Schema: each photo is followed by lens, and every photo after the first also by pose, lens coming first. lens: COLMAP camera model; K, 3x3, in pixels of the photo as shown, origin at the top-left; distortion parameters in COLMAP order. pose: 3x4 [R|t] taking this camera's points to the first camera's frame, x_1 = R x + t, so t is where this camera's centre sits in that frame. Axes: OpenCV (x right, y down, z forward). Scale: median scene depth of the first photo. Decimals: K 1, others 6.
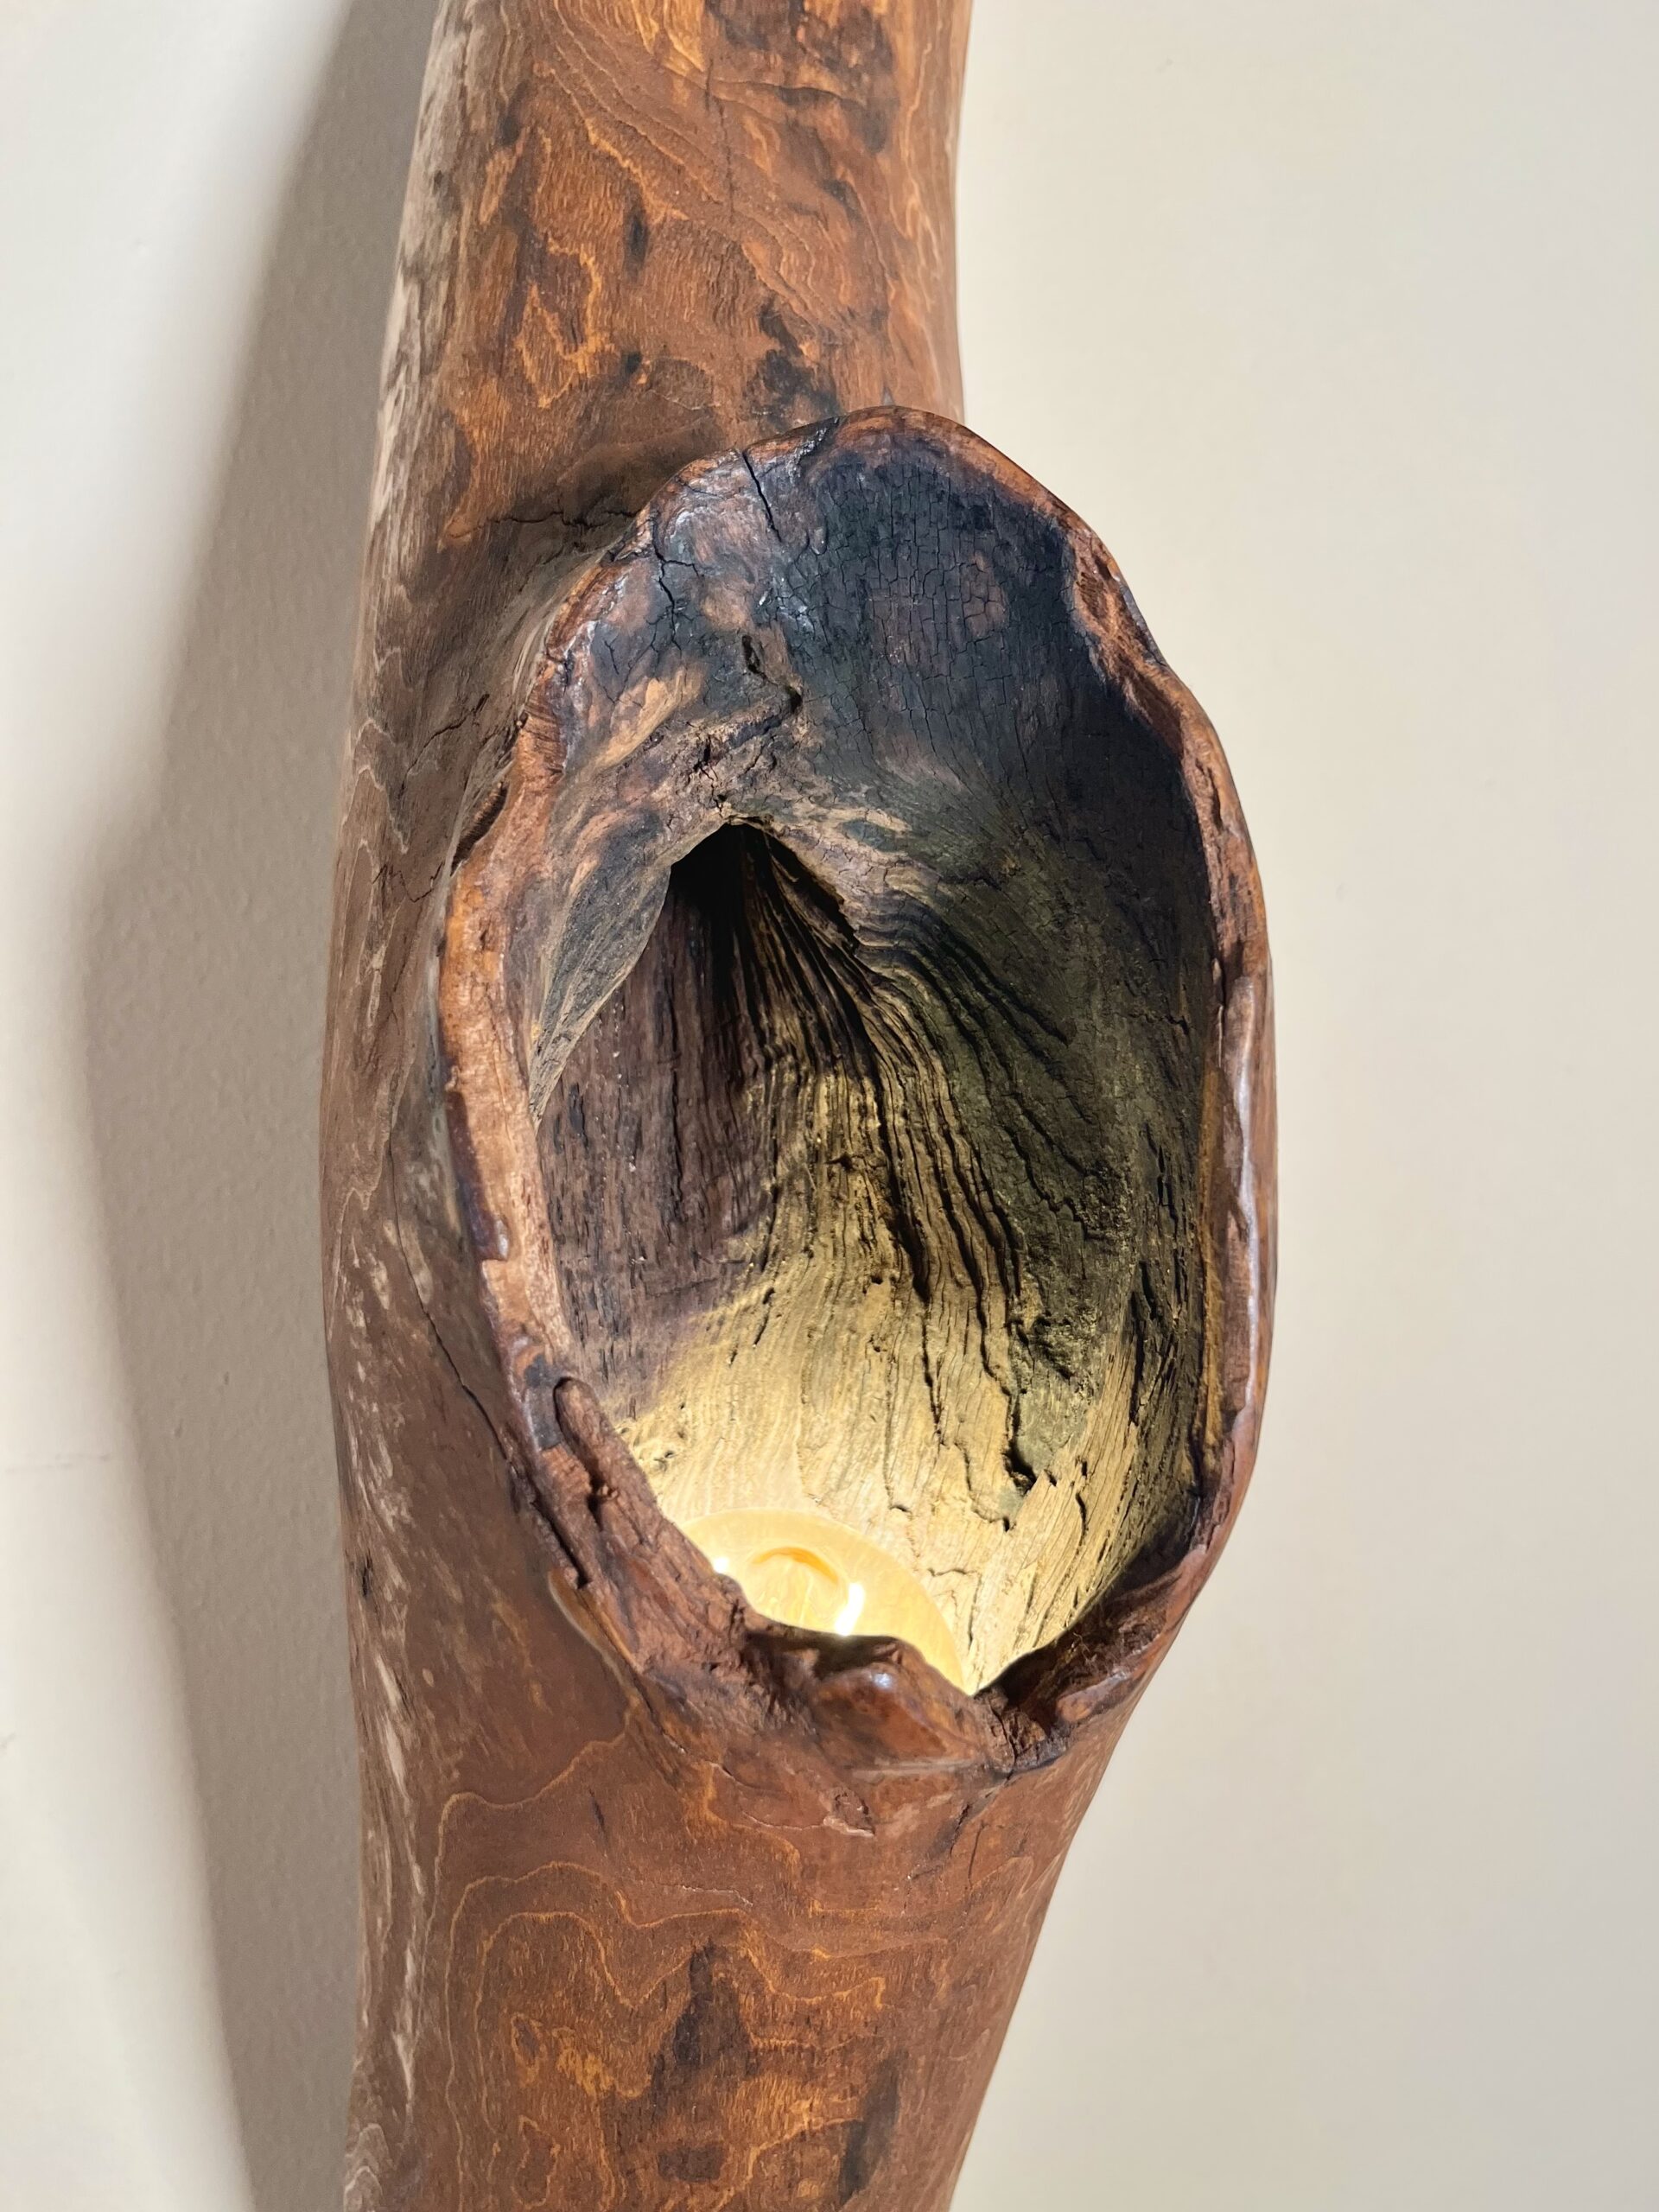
lens RADIAL K [[1677.2, 0, 844.4], [0, 1677.2, 1116.1], [0, 0, 1]] dist [0.021388, -0.025093]
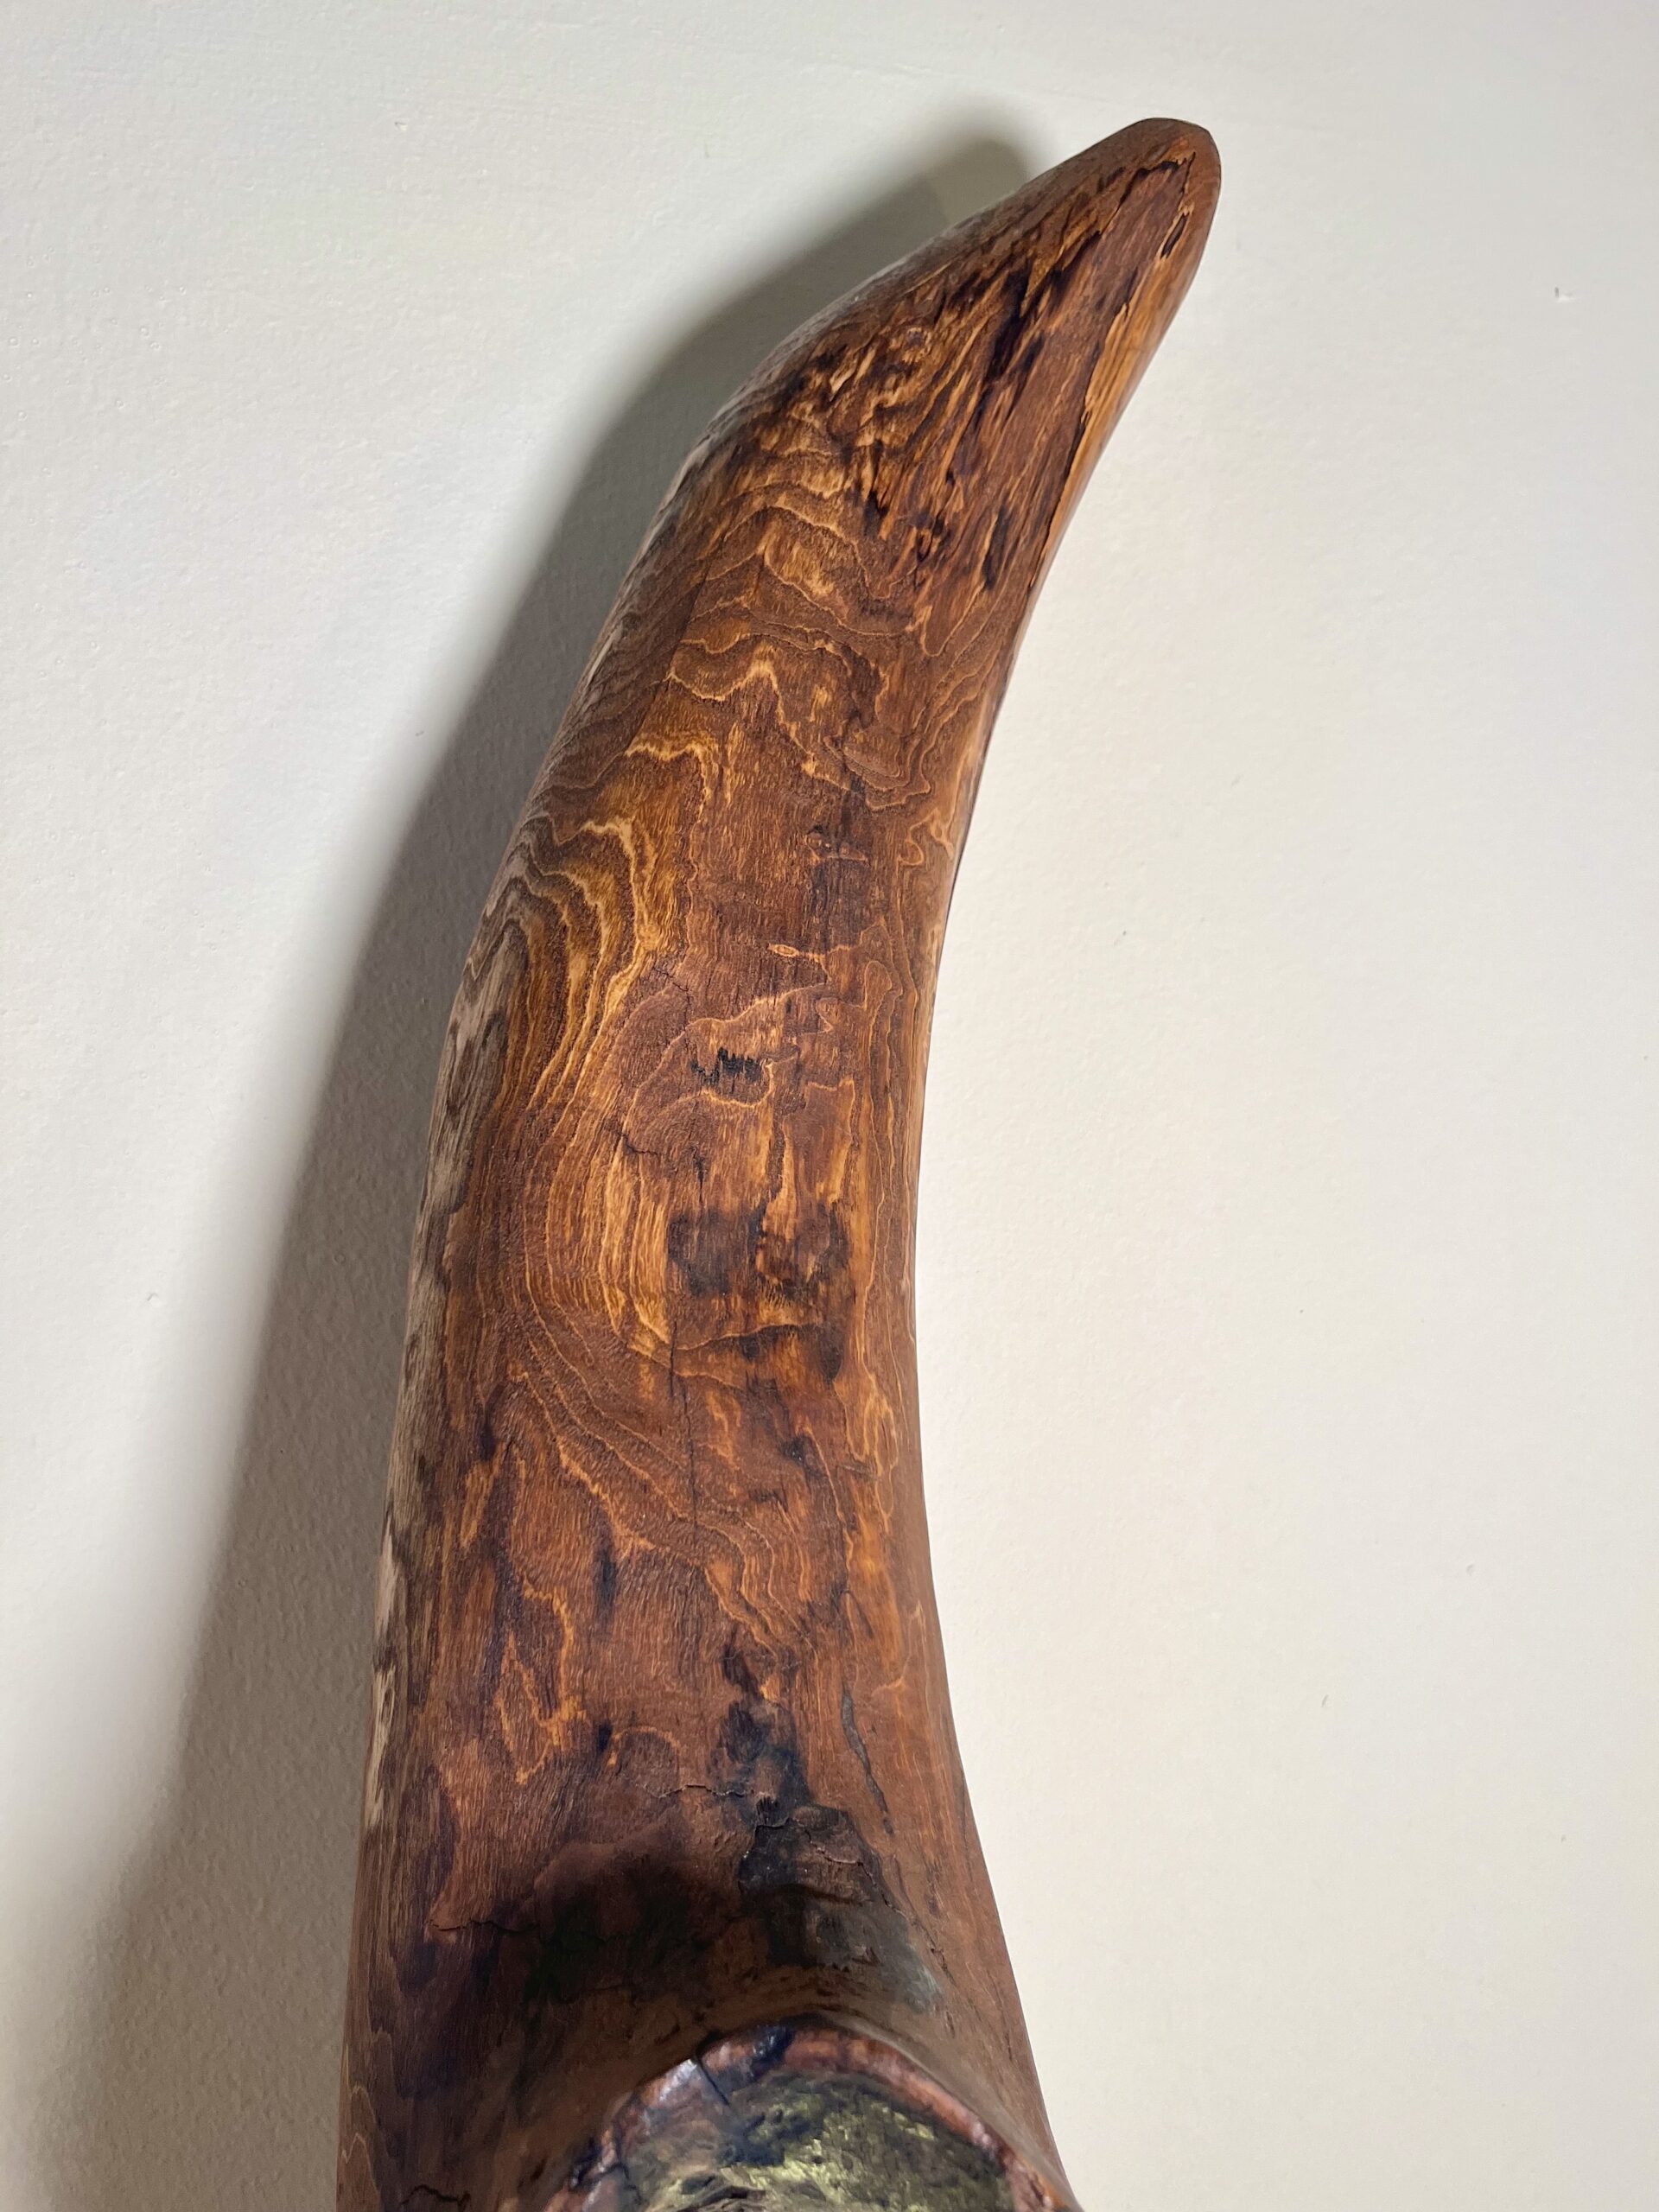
lens RADIAL K [[1677.2, 0, 842.9], [0, 1677.2, 1105.3], [0, 0, 1]] dist [0.021388, -0.025093]
pose [[0.999187, -0.031804, -0.024771, 0.064766], [0.031026, 0.999032, -0.031179, -0.809282], [0.025739, 0.030385, 0.999207, -0.072517]]
